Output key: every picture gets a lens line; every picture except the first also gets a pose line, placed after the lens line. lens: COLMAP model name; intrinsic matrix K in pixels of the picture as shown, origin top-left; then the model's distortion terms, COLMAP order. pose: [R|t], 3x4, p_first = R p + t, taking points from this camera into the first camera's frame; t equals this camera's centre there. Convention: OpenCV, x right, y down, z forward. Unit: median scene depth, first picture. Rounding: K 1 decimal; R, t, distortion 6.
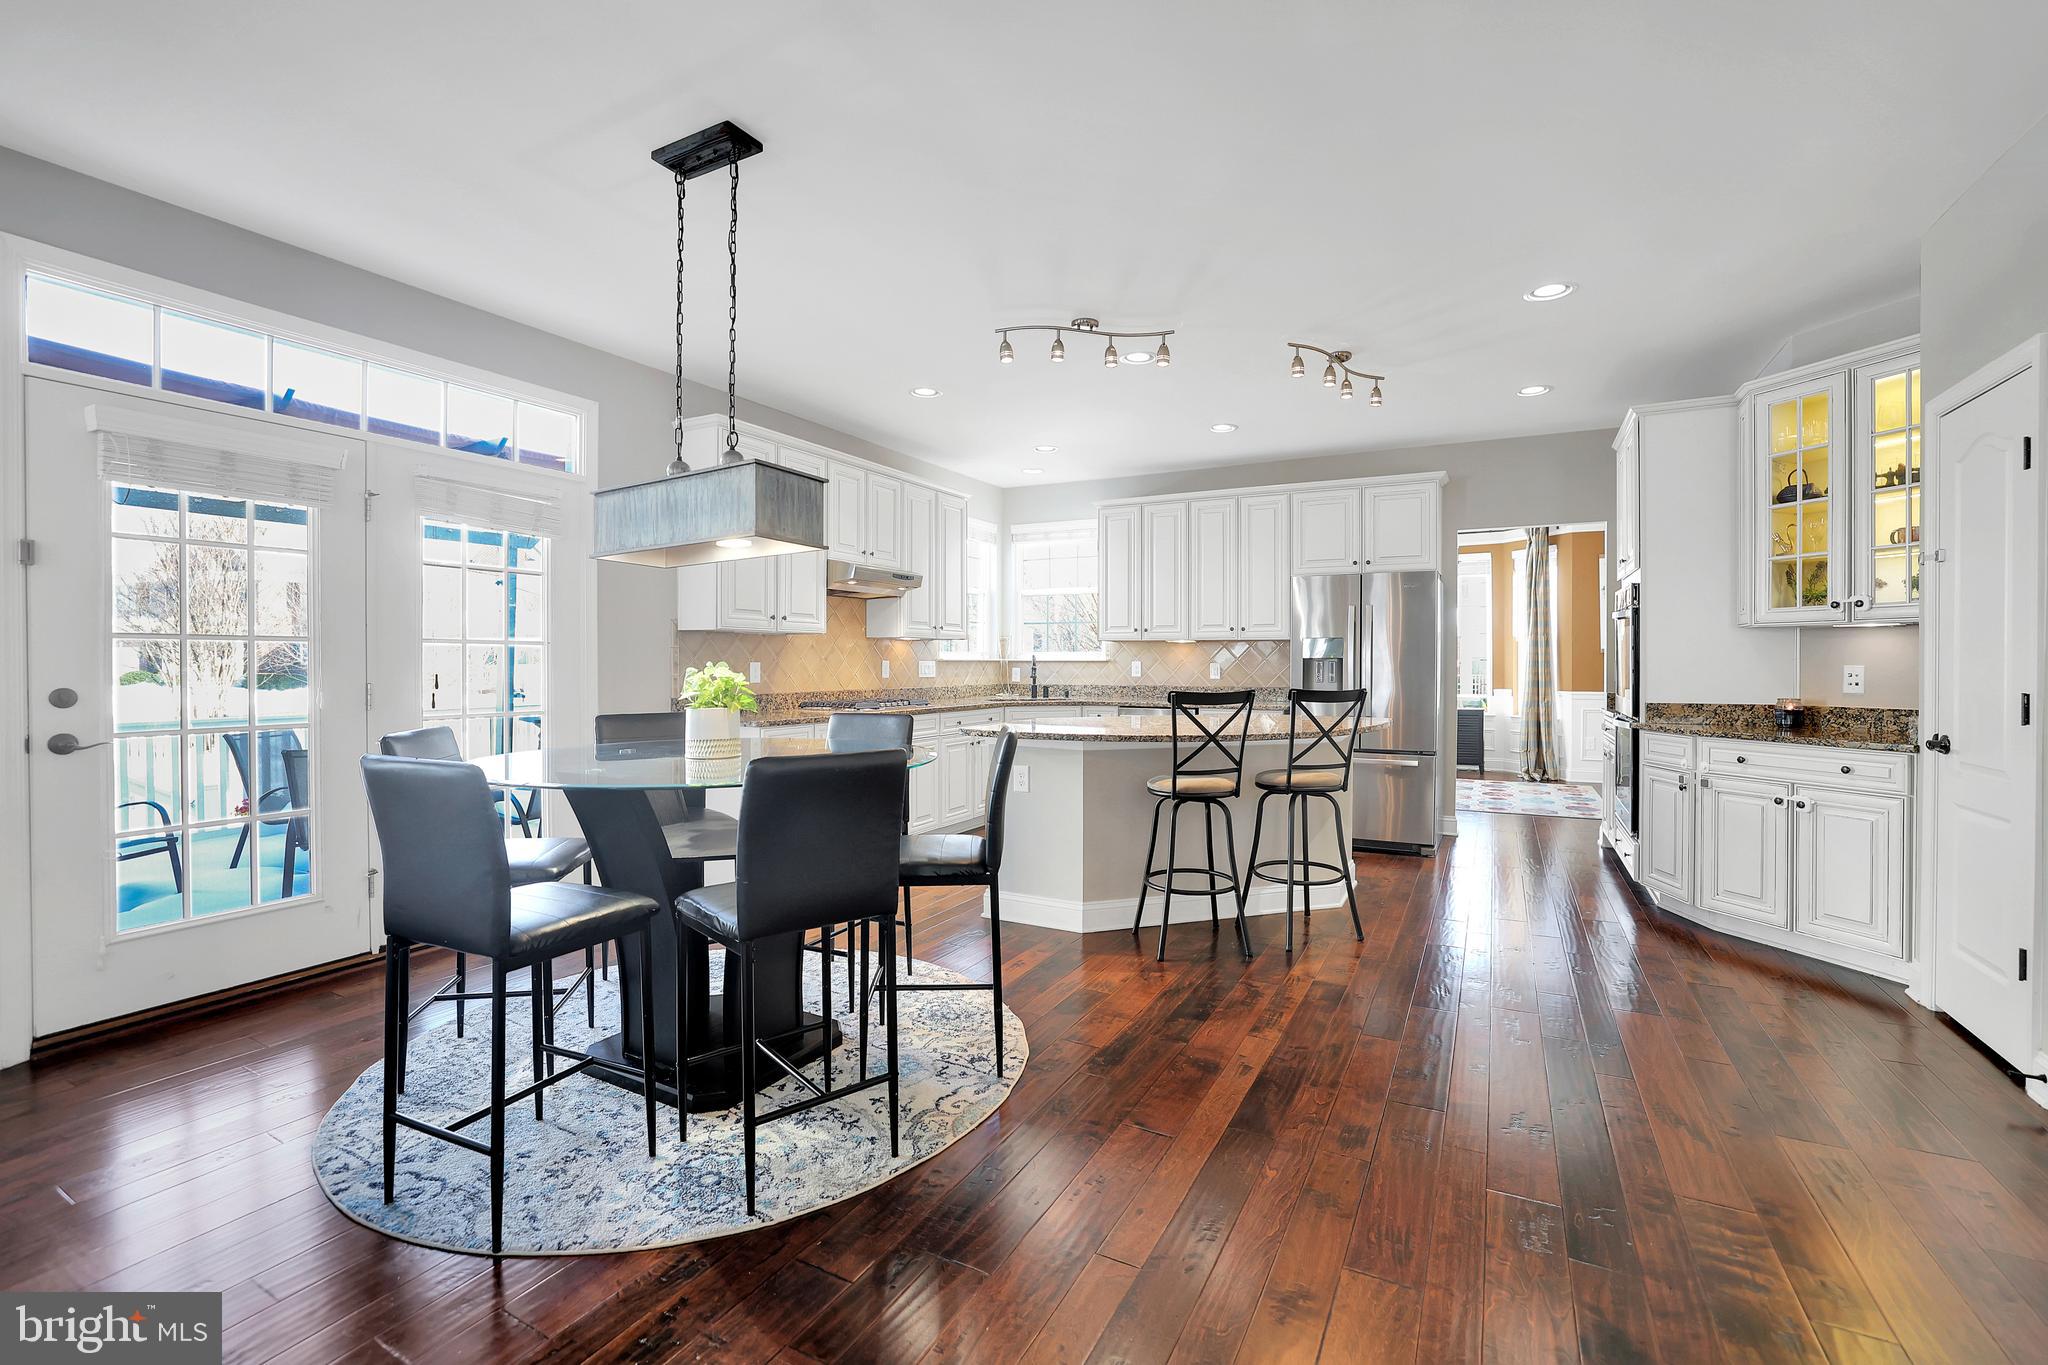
lens RADIAL K [[882.1, 0, 1026.9], [0, 882.1, 666.6], [0, 0, 1]] dist [-0.038541, 0.014622]
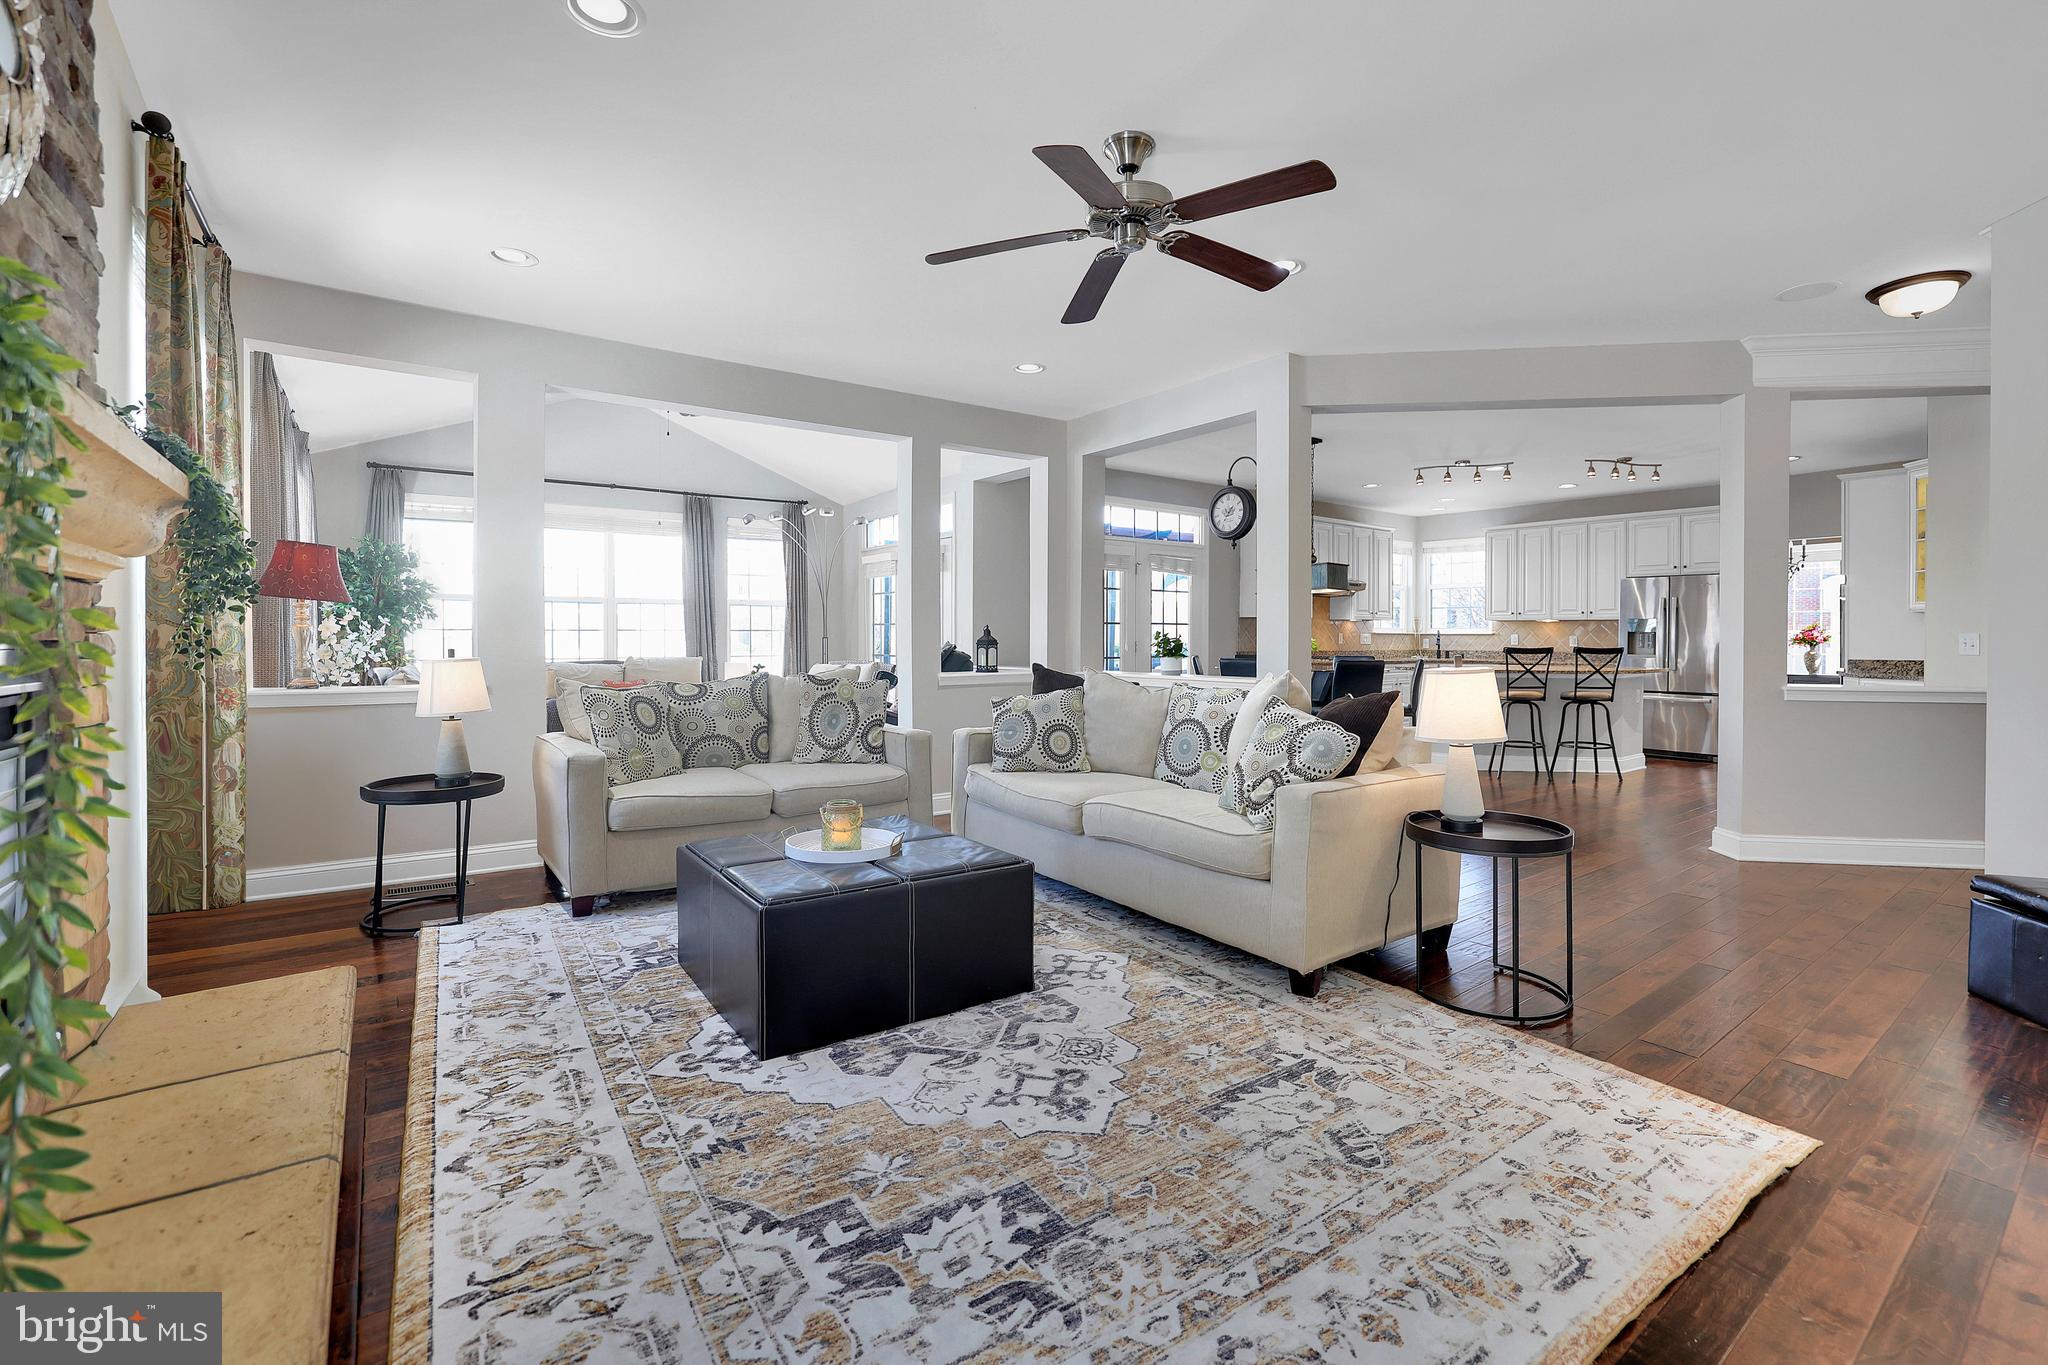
lens RADIAL K [[882.1, 0, 1026.9], [0, 882.1, 666.6], [0, 0, 1]] dist [-0.038541, 0.014622]
pose [[0.902562, 0.013348, -0.430353, 0.020854], [-0.002126, 0.999645, 0.026547, 0.013255], [0.430555, -0.023045, 0.902270, -0.787016]]
